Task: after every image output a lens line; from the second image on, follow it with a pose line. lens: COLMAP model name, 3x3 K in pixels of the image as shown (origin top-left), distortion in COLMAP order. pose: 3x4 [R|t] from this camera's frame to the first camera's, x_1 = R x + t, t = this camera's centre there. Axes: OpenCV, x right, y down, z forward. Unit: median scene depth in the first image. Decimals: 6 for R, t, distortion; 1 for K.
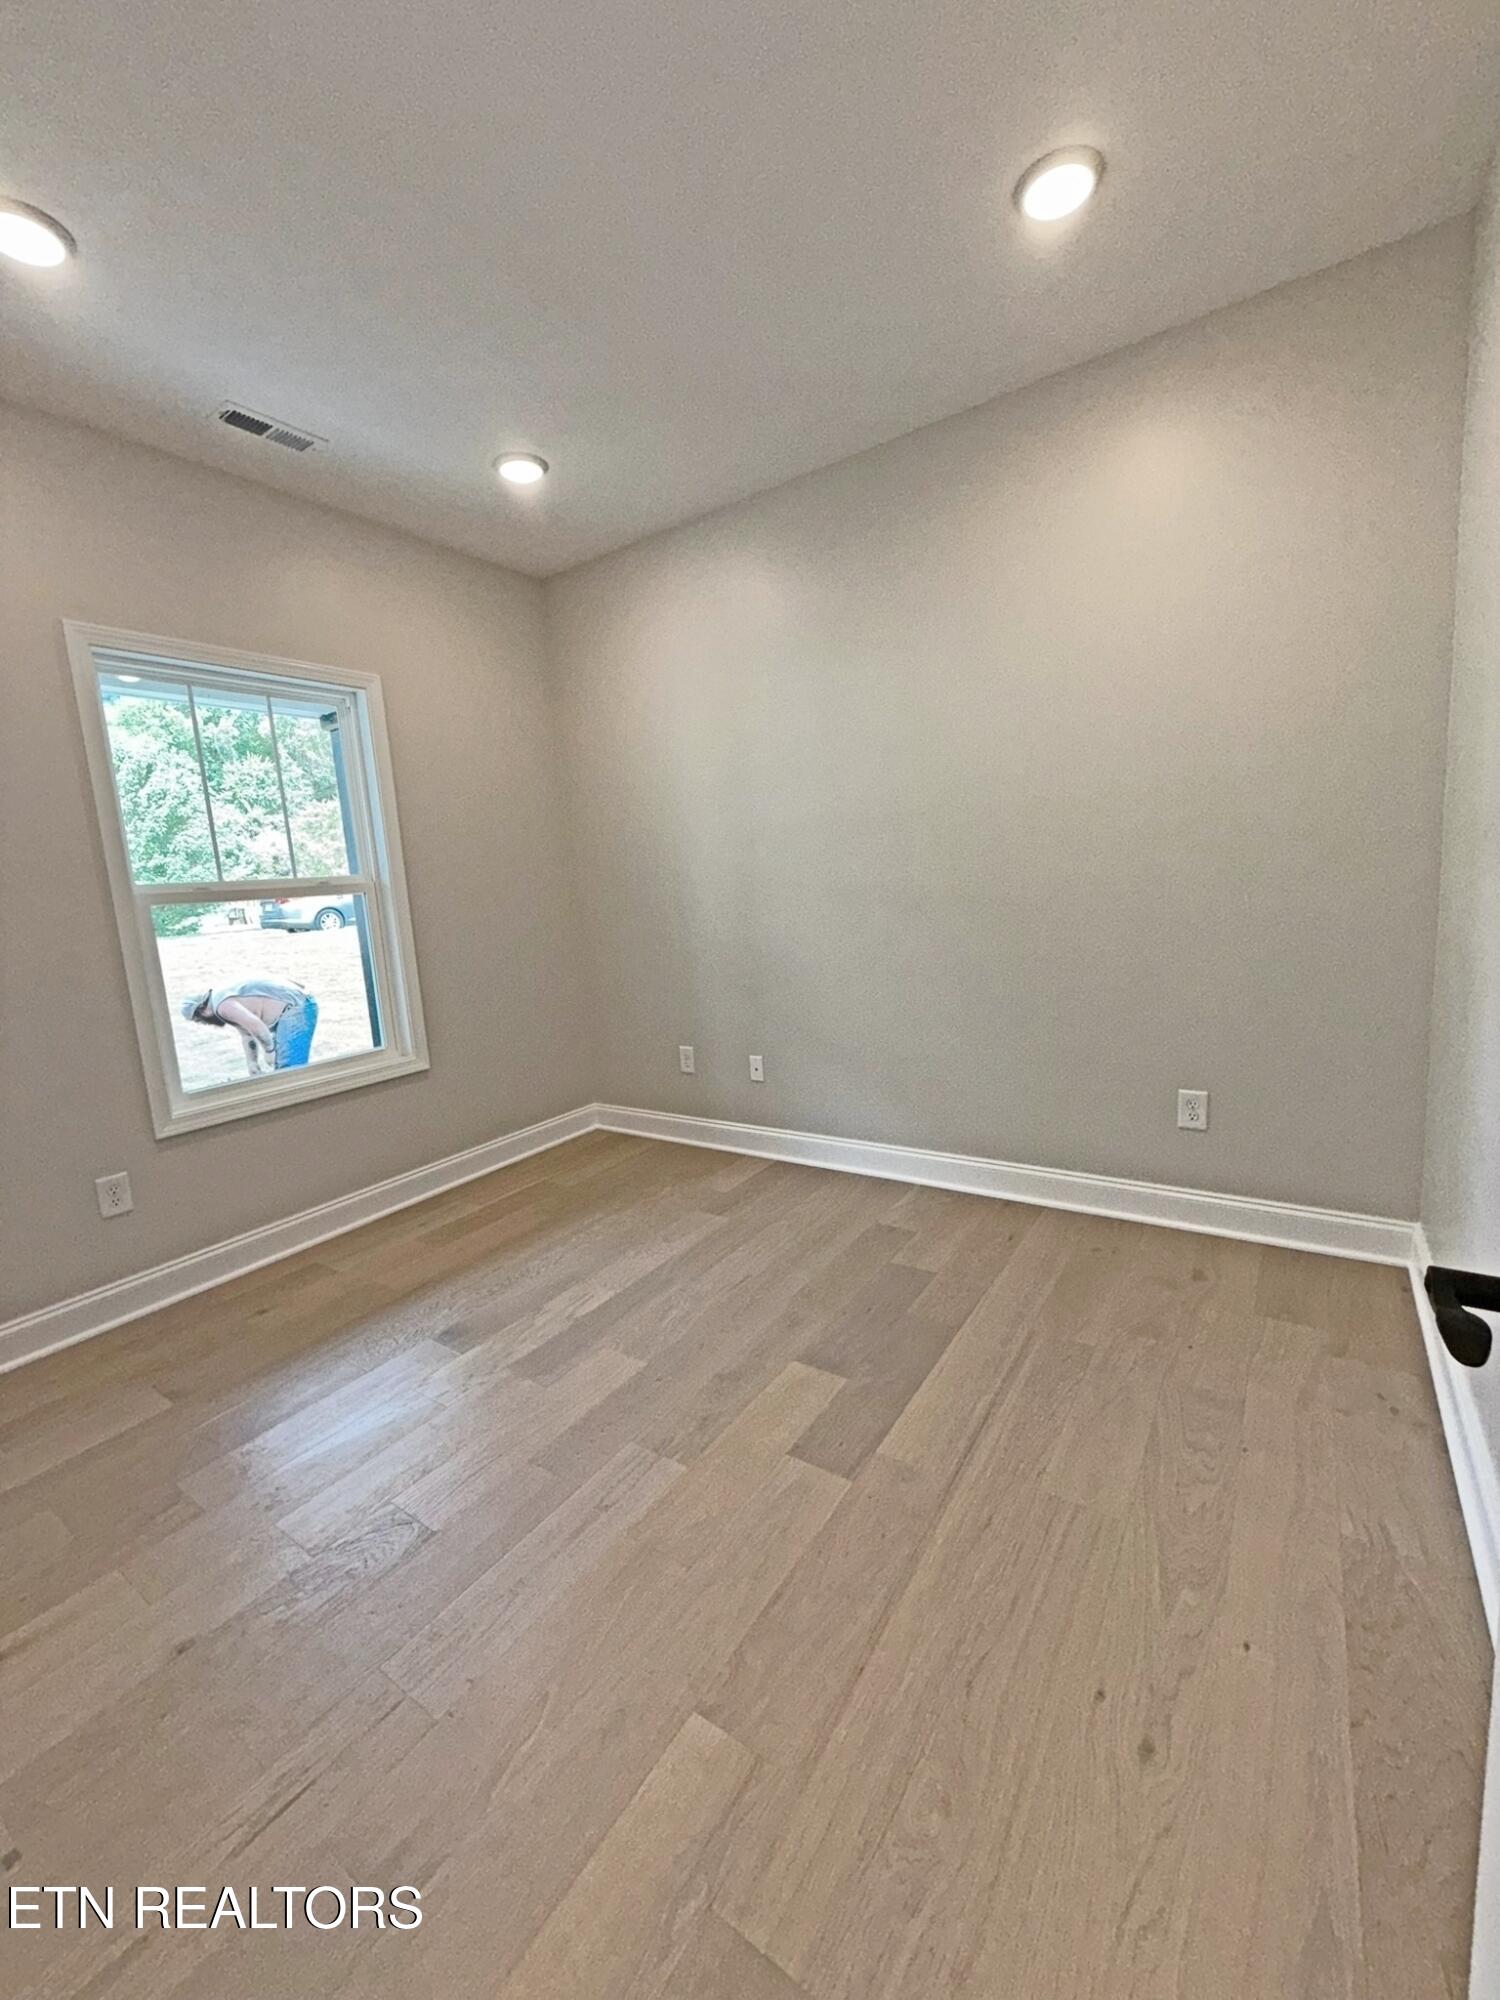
lens RADIAL K [[800.7, 0, 753.0], [0, 800.7, 992.3], [0, 0, 1]] dist [0.002894, 0.000166]
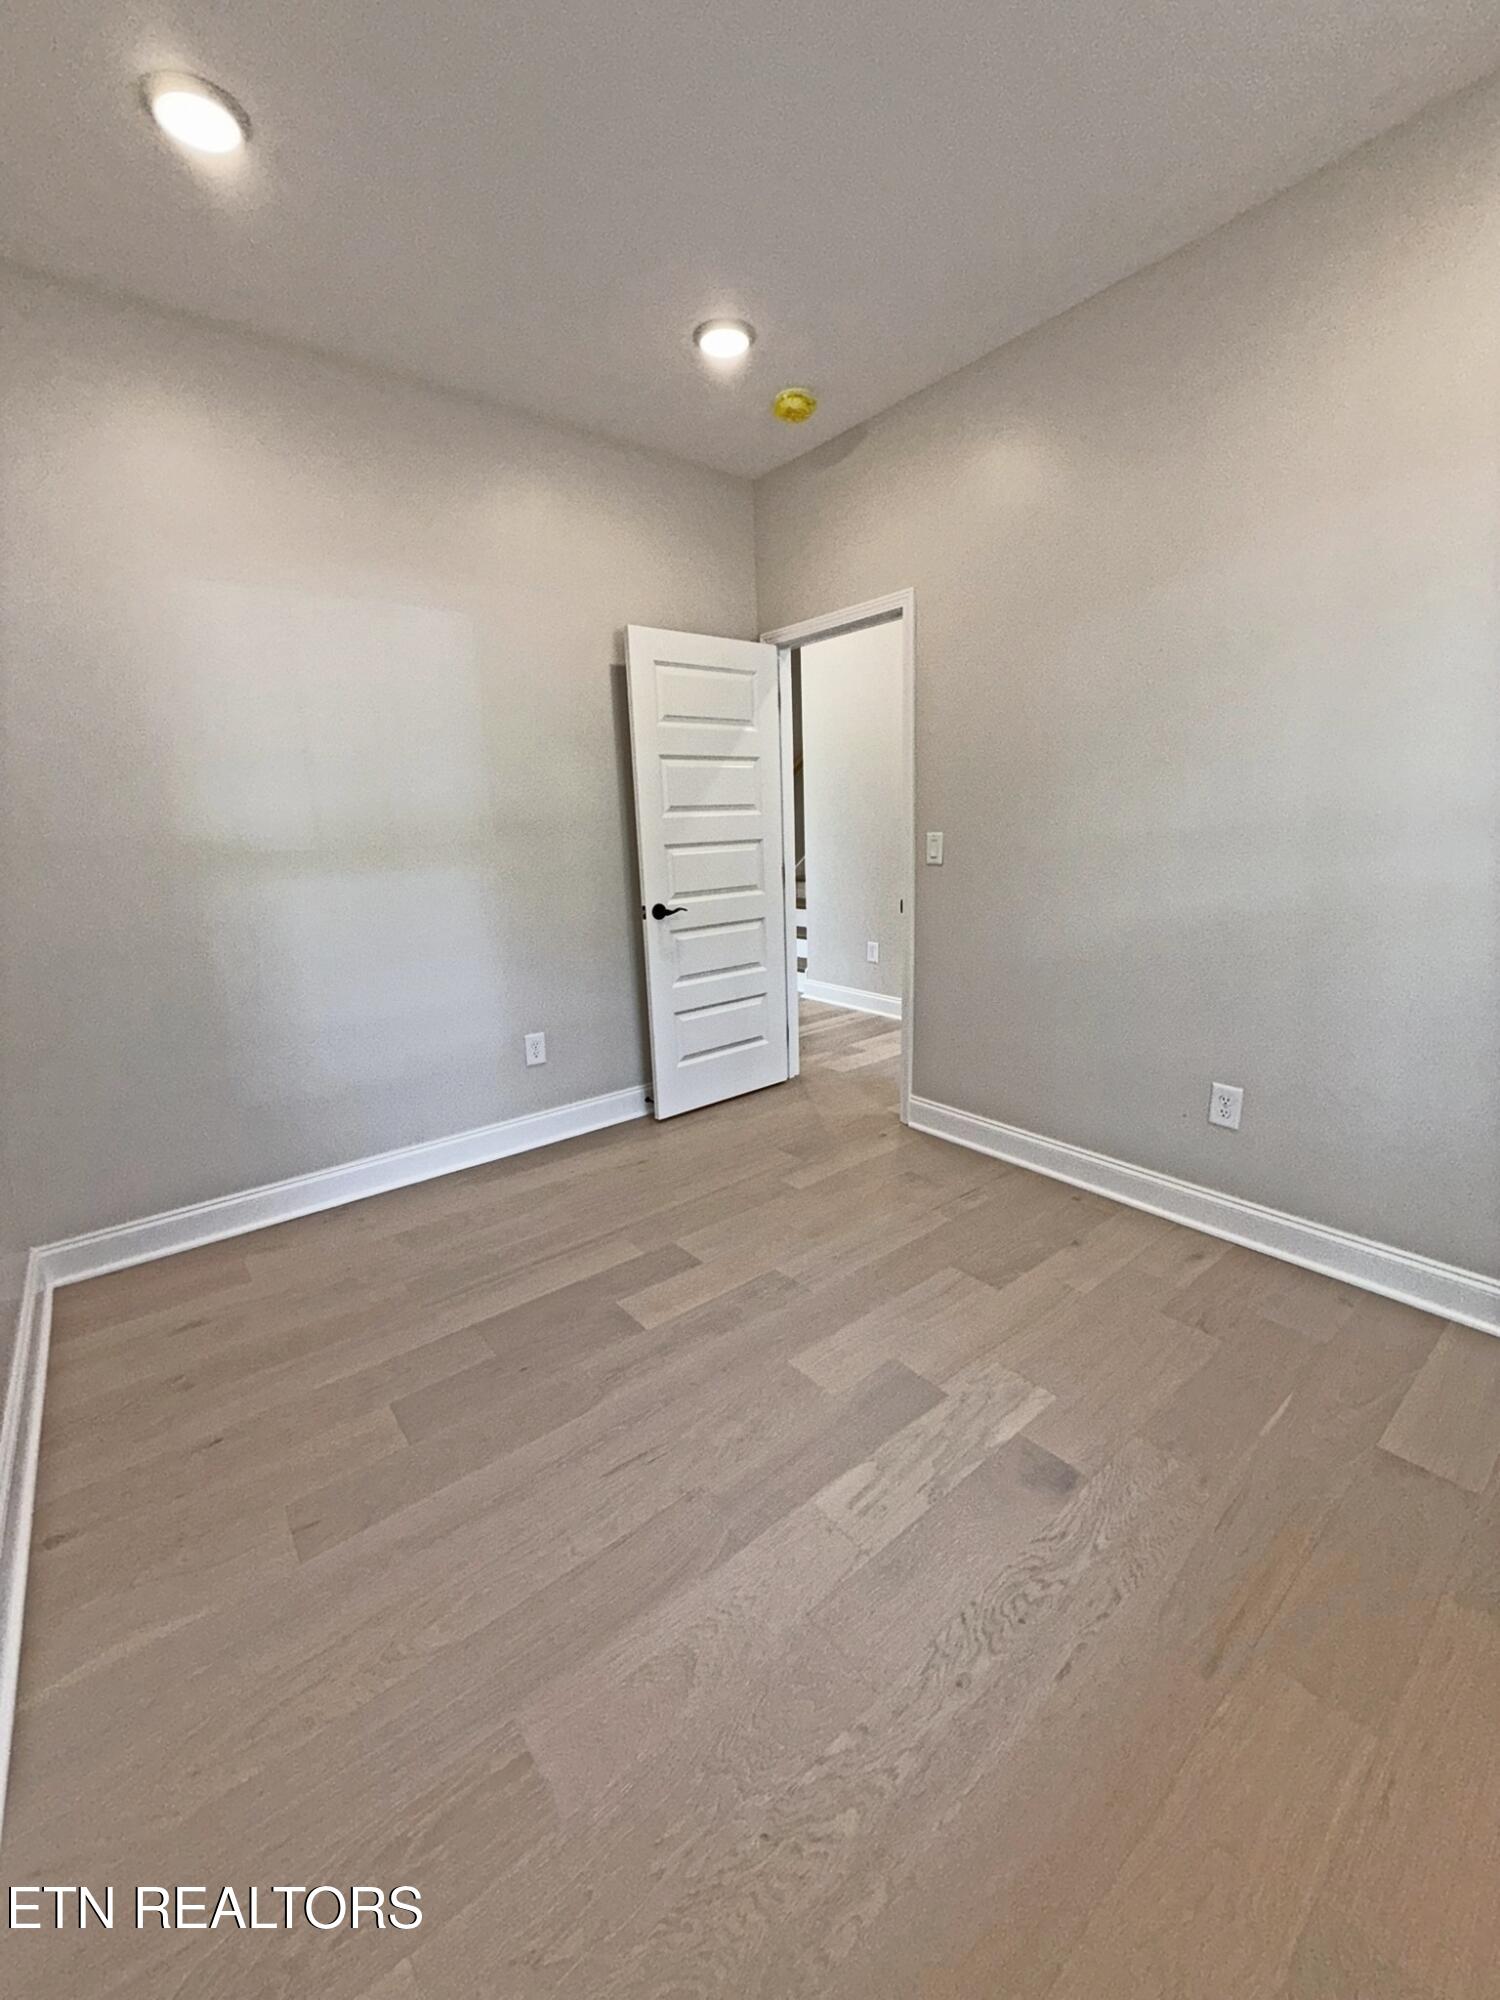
lens RADIAL K [[800.7, 0, 753.0], [0, 800.7, 992.3], [0, 0, 1]] dist [0.002894, 0.000166]
pose [[-0.952735, 0.035973, 0.301666, -0.380547], [0.138580, 0.935102, 0.326160, -0.234306], [-0.270356, 0.352549, -0.895889, 1.659809]]
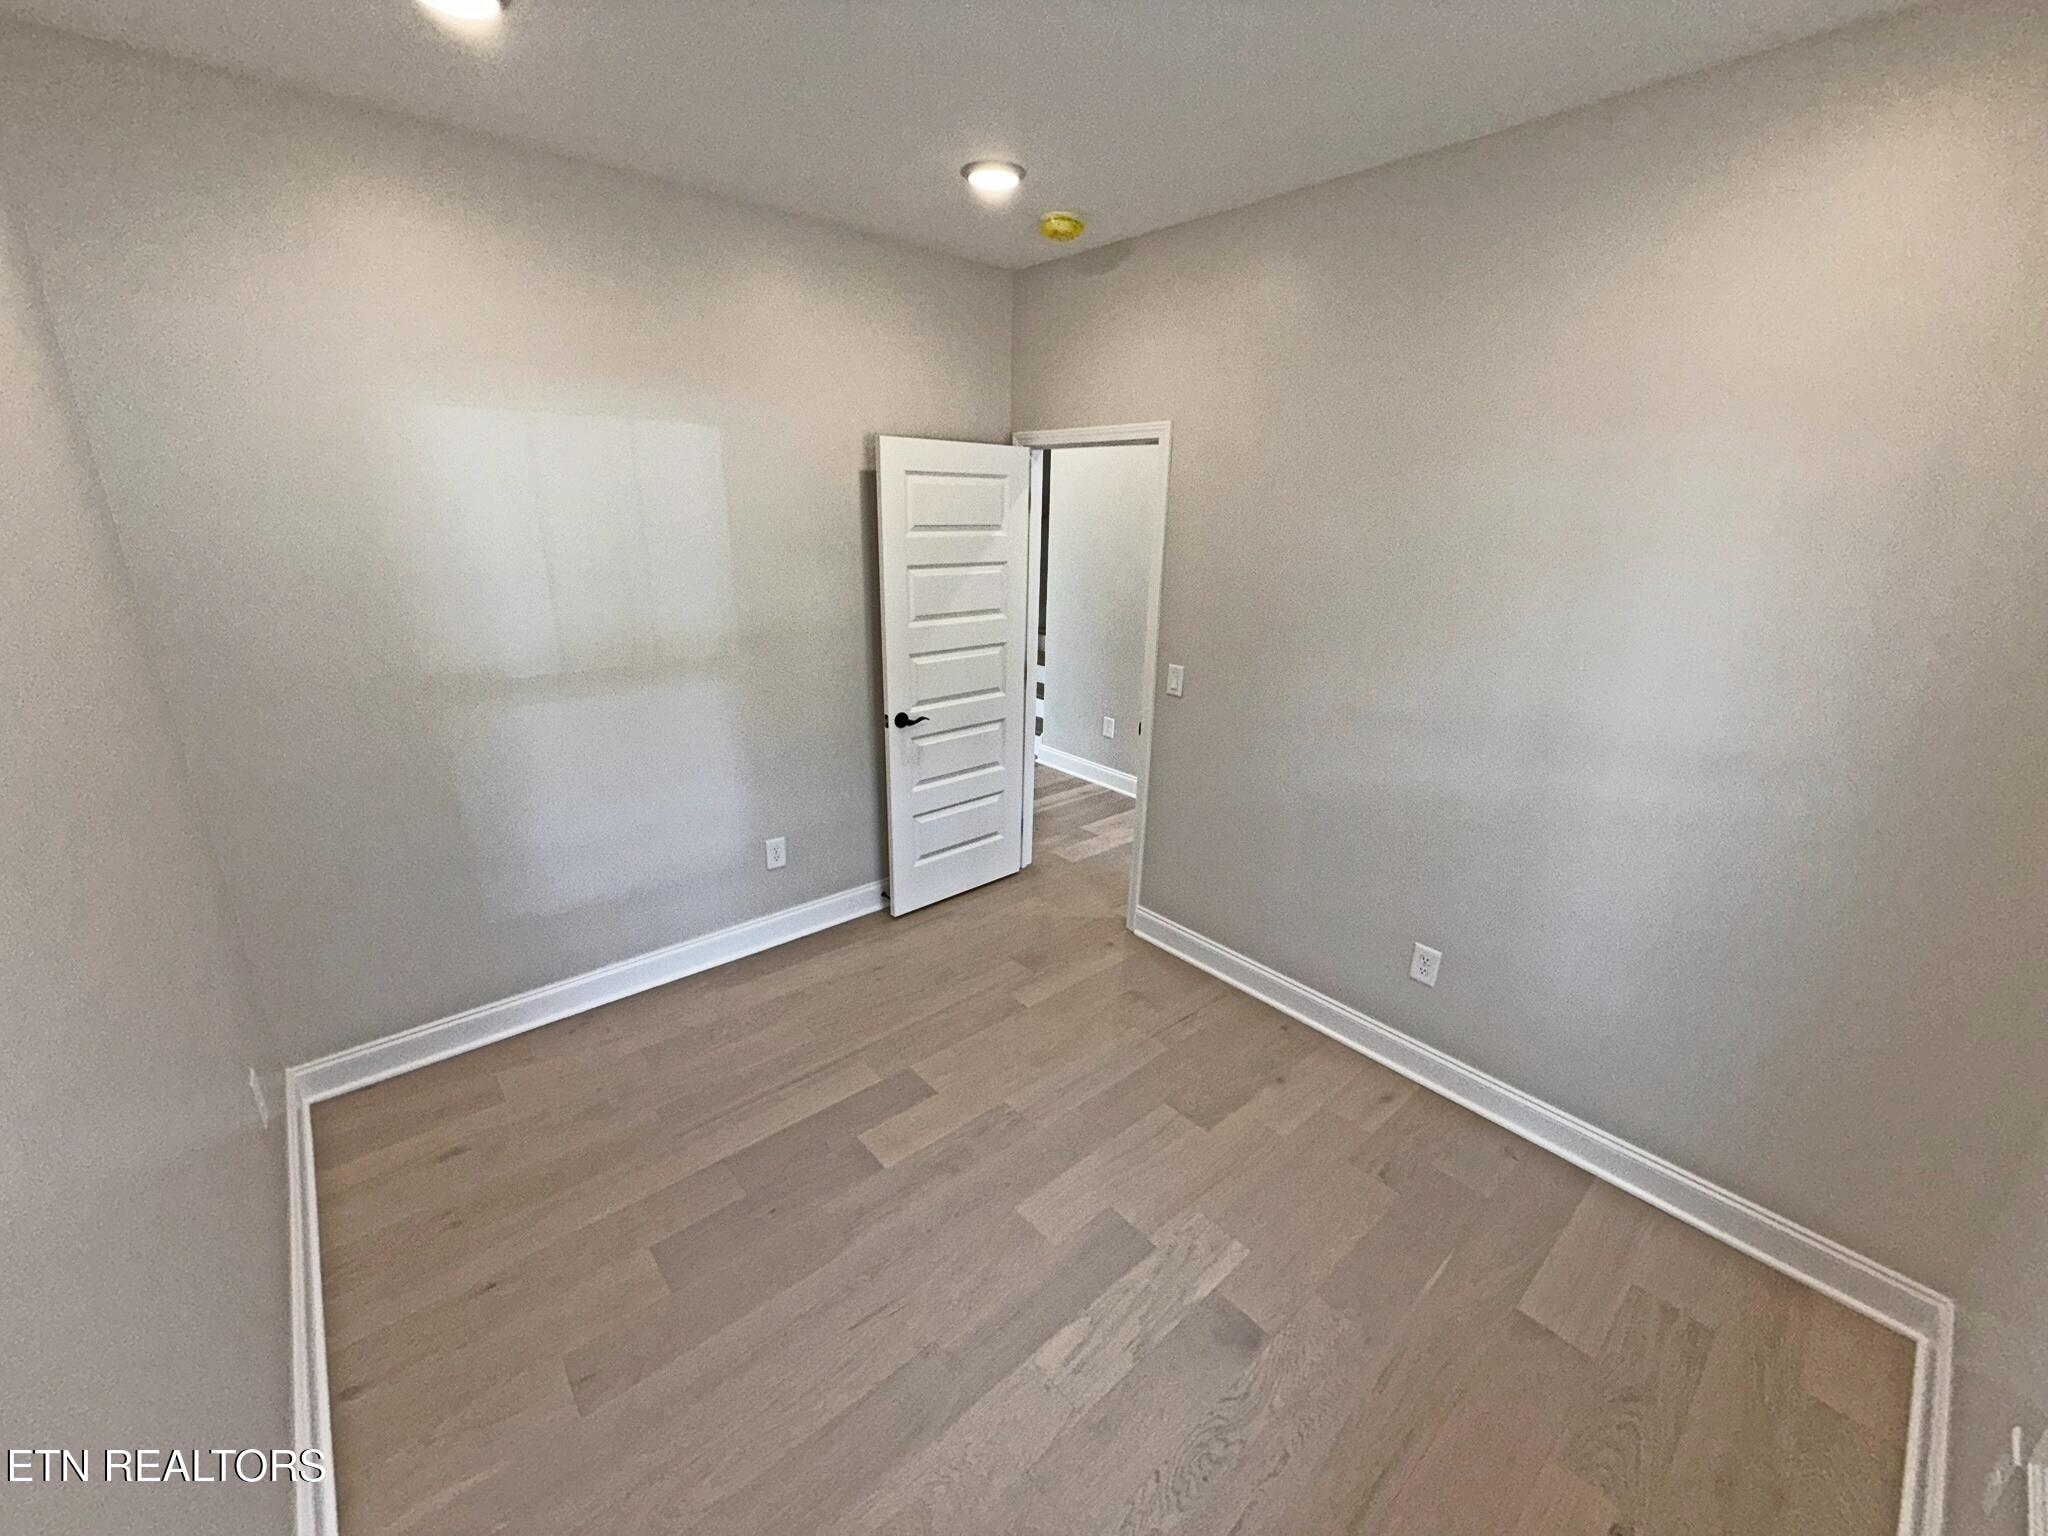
lens RADIAL K [[819.9, 0, 1018.9], [0, 819.9, 766.3], [0, 0, 1]] dist [0.002894, 0.000166]
pose [[-0.965830, -0.031935, 0.257200, -0.381619], [0.081680, 0.904304, 0.419002, -0.472602], [-0.245968, 0.425693, -0.870796, 1.642859]]
